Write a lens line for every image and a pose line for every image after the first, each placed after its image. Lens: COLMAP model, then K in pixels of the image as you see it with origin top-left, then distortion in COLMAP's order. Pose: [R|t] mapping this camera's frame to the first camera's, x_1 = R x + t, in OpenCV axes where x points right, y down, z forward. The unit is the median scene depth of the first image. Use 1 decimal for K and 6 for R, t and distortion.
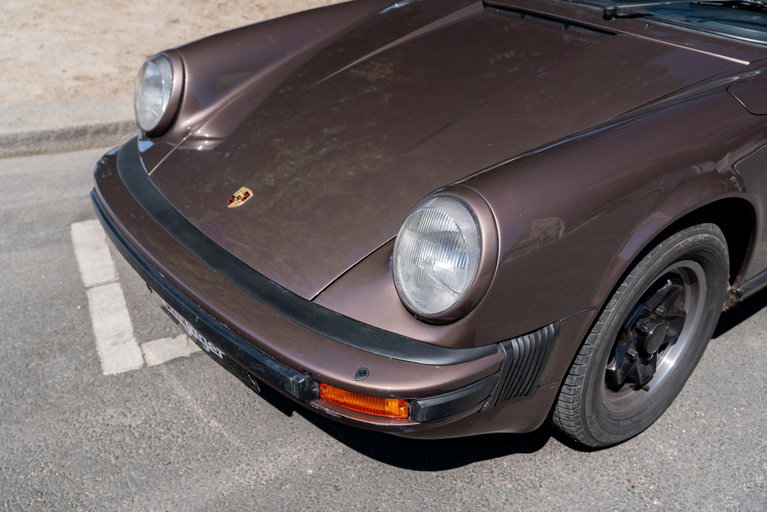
lens RADIAL K [[756.6, 0, 383.4], [0, 756.6, 257.5], [0, 0, 1]] dist [0.014464, 0.000000]
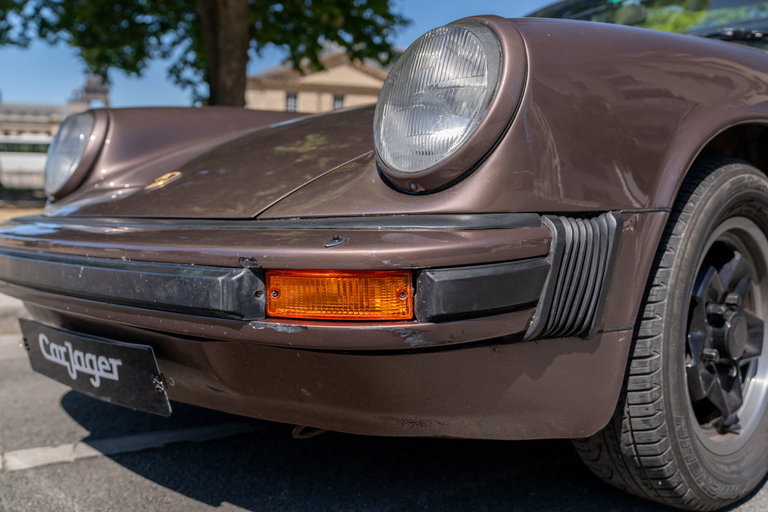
lens RADIAL K [[757.6, 0, 383.3], [0, 757.6, 254.5], [0, 0, 1]] dist [0.014464, 0.000000]
pose [[0.996832, -0.023481, 0.075985, -0.029677], [0.054147, 0.900165, -0.432169, 0.352280], [-0.058252, 0.434915, 0.898585, 0.360007]]
